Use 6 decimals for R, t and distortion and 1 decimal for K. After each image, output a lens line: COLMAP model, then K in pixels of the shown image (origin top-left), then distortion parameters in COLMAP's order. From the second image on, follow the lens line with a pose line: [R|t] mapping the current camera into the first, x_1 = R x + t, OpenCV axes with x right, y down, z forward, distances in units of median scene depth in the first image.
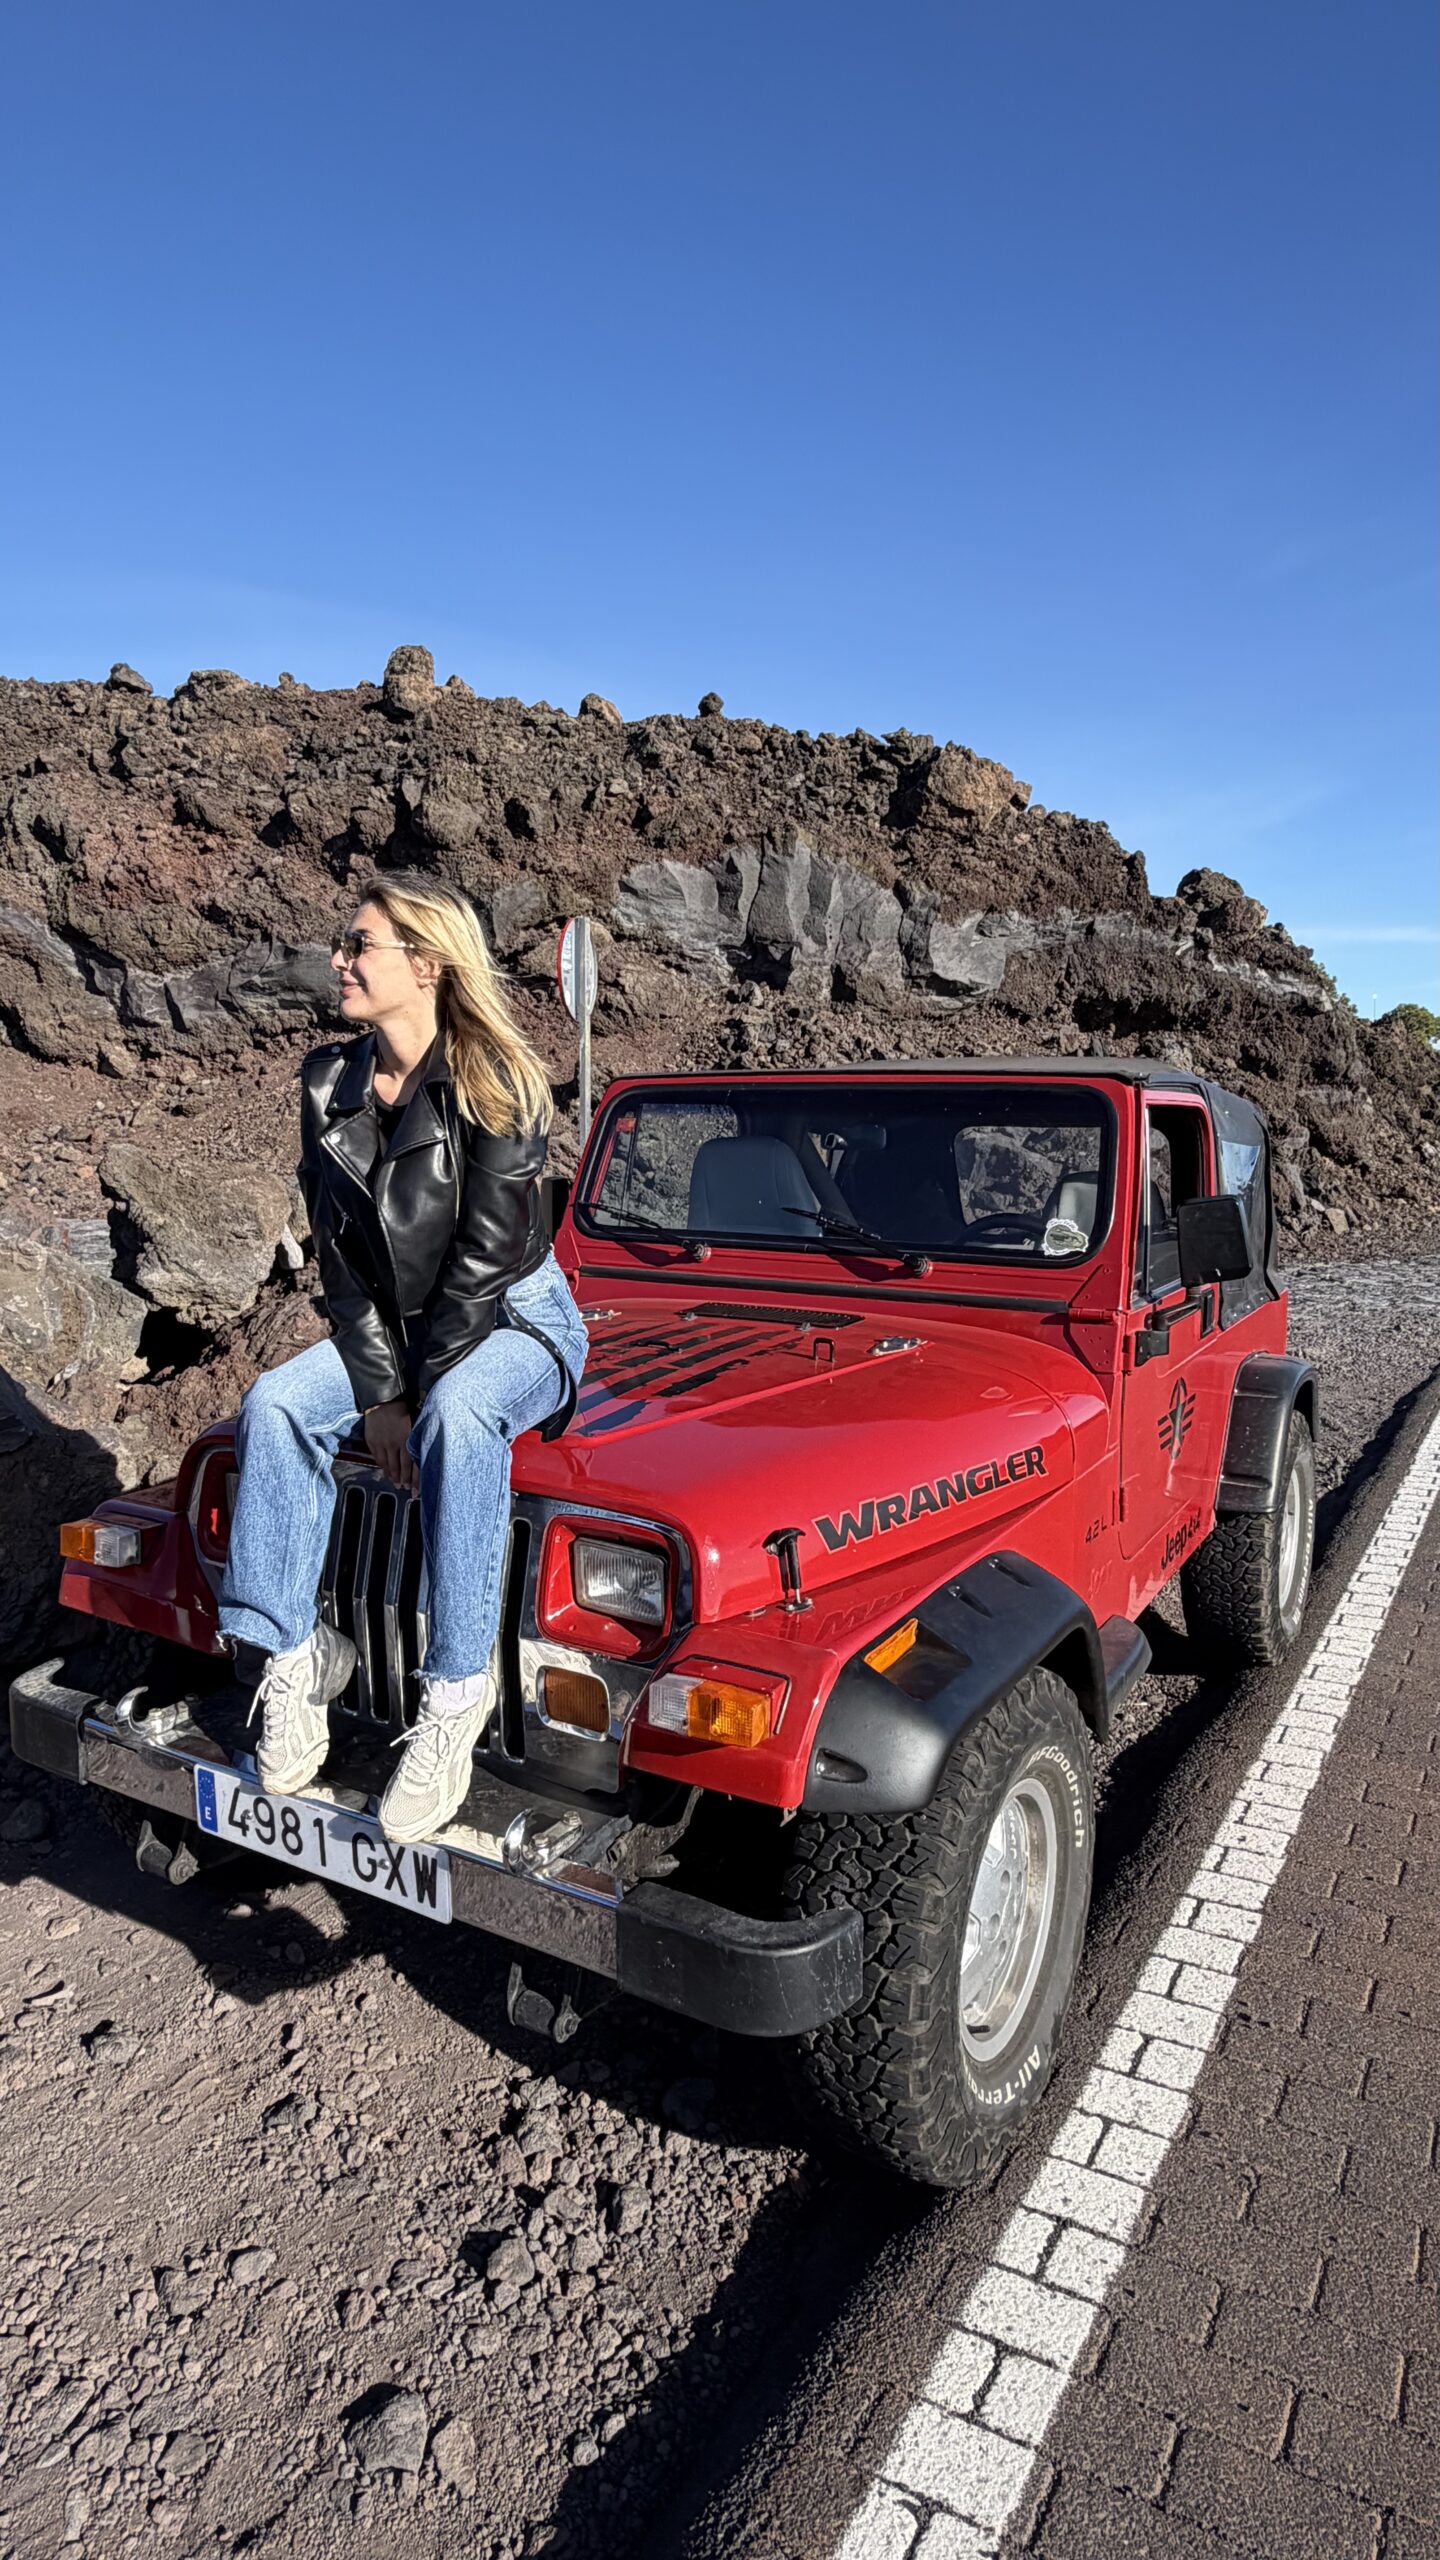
lens RADIAL K [[1445.5, 0, 728.6], [0, 1445.5, 1300.6], [0, 0, 1]] dist [0.013017, 0.013770]
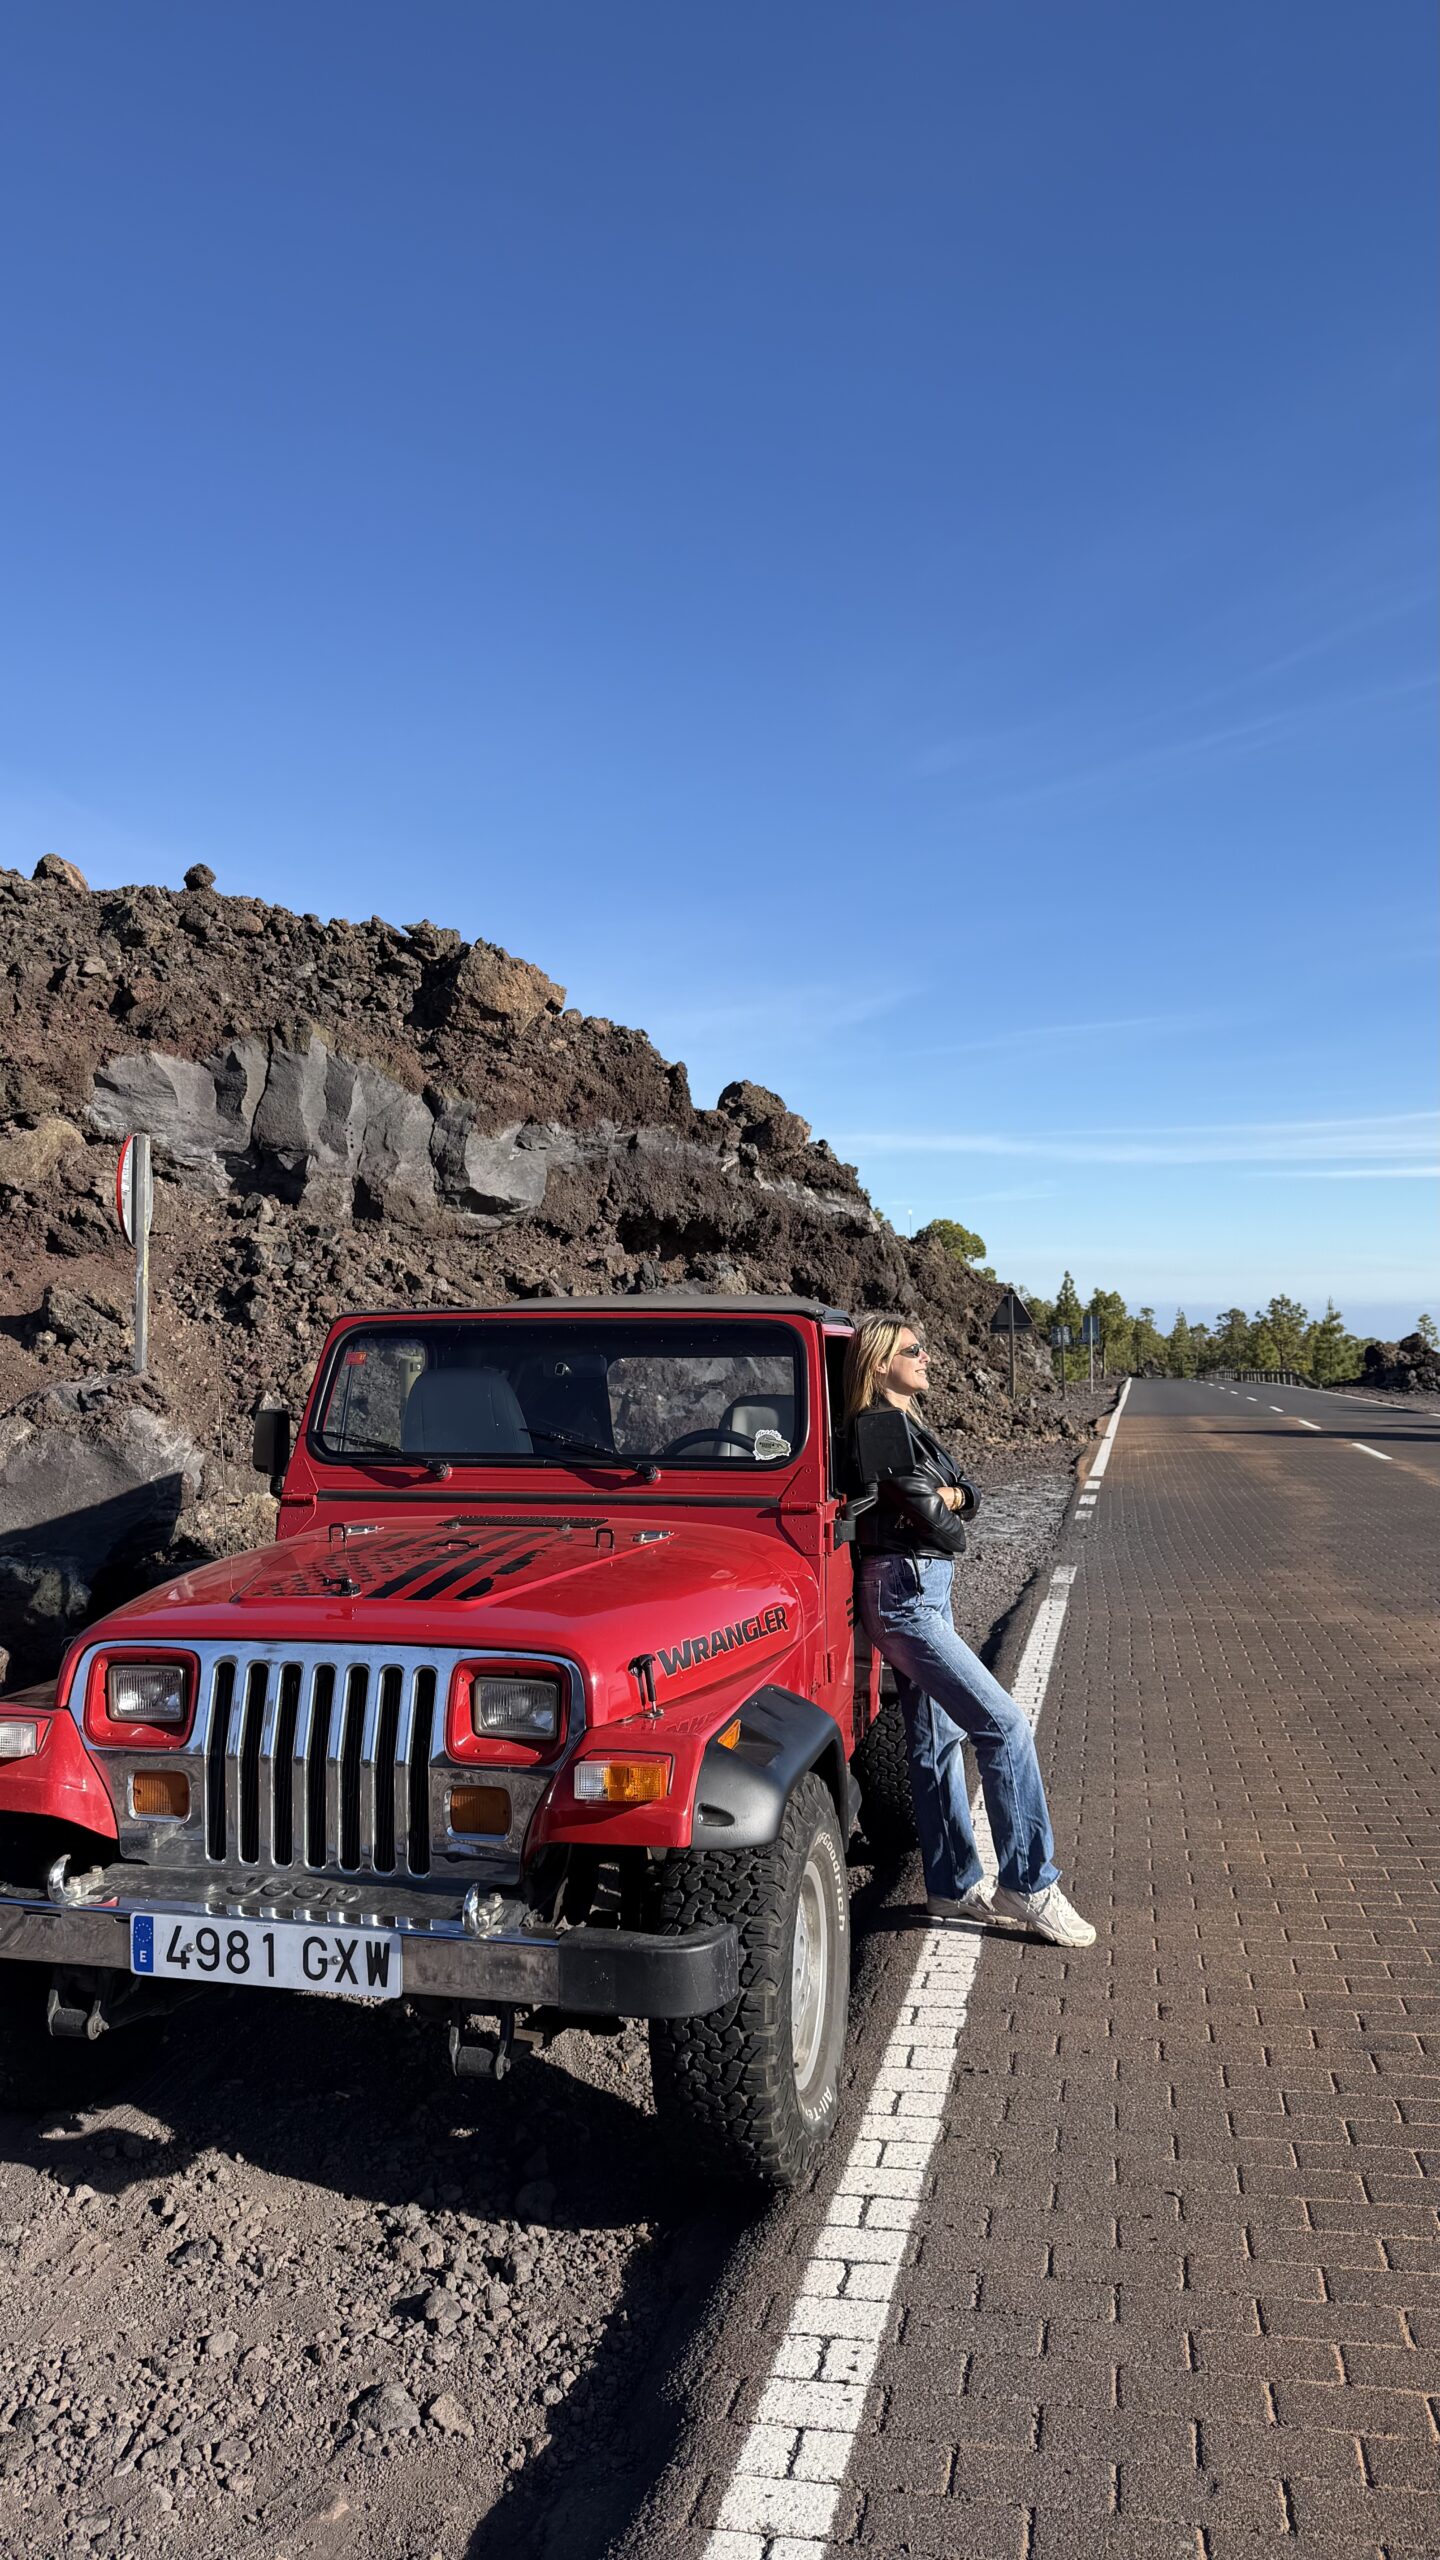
lens RADIAL K [[1777.6, 0, 698.4], [0, 1777.6, 1305.5], [0, 0, 1]] dist [0.108751, -0.009831]
pose [[0.957131, -0.003414, 0.289635, -0.306627], [0.046802, 0.988614, -0.143008, 0.061191], [-0.285849, 0.150433, 0.946393, -0.485857]]
